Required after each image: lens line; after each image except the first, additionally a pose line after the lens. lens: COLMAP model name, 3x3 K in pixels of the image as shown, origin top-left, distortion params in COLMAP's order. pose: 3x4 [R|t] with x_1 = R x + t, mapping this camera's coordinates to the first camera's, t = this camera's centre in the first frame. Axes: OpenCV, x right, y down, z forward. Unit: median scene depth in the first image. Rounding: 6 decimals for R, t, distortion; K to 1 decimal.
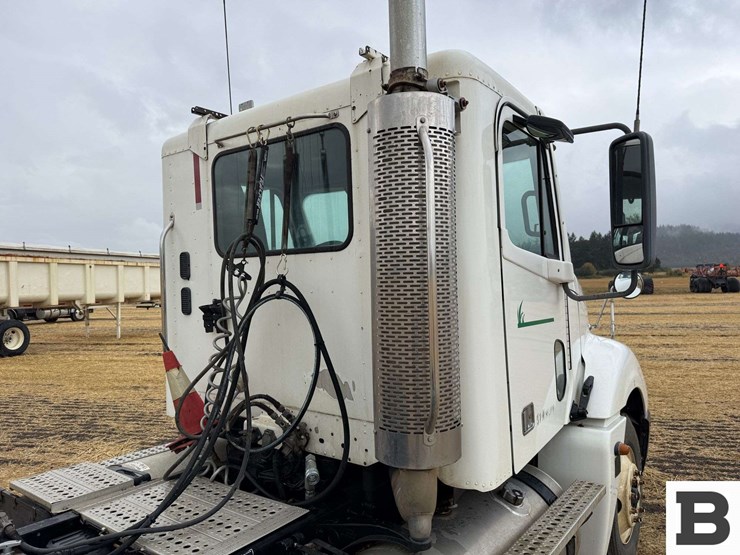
lens RADIAL K [[523.7, 0, 374.0], [0, 523.7, 279.0], [0, 0, 1]] dist [0.045596, -0.058535]
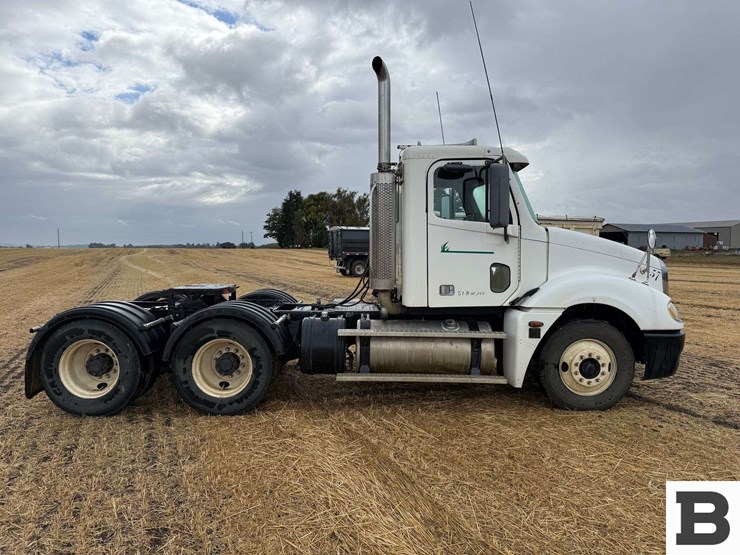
lens RADIAL K [[526.3, 0, 367.3], [0, 526.3, 285.5], [0, 0, 1]] dist [0.072396, -0.101747]
pose [[0.609161, 0.081893, -0.788807, 1.645158], [-0.016313, 0.995738, 0.090778, 0.024923], [0.792879, -0.042431, 0.607900, -0.635728]]
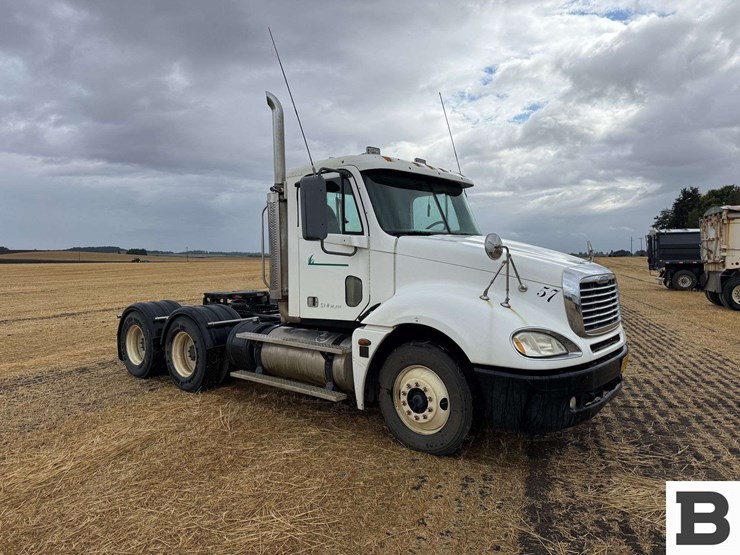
lens RADIAL K [[523.7, 0, 374.0], [0, 523.7, 279.0], [0, 0, 1]] dist [0.045596, -0.058535]
pose [[-0.062940, 0.063303, -0.996008, 2.258959], [0.016865, 0.997911, 0.062358, 0.007505], [0.997875, -0.012873, -0.063877, 1.201225]]
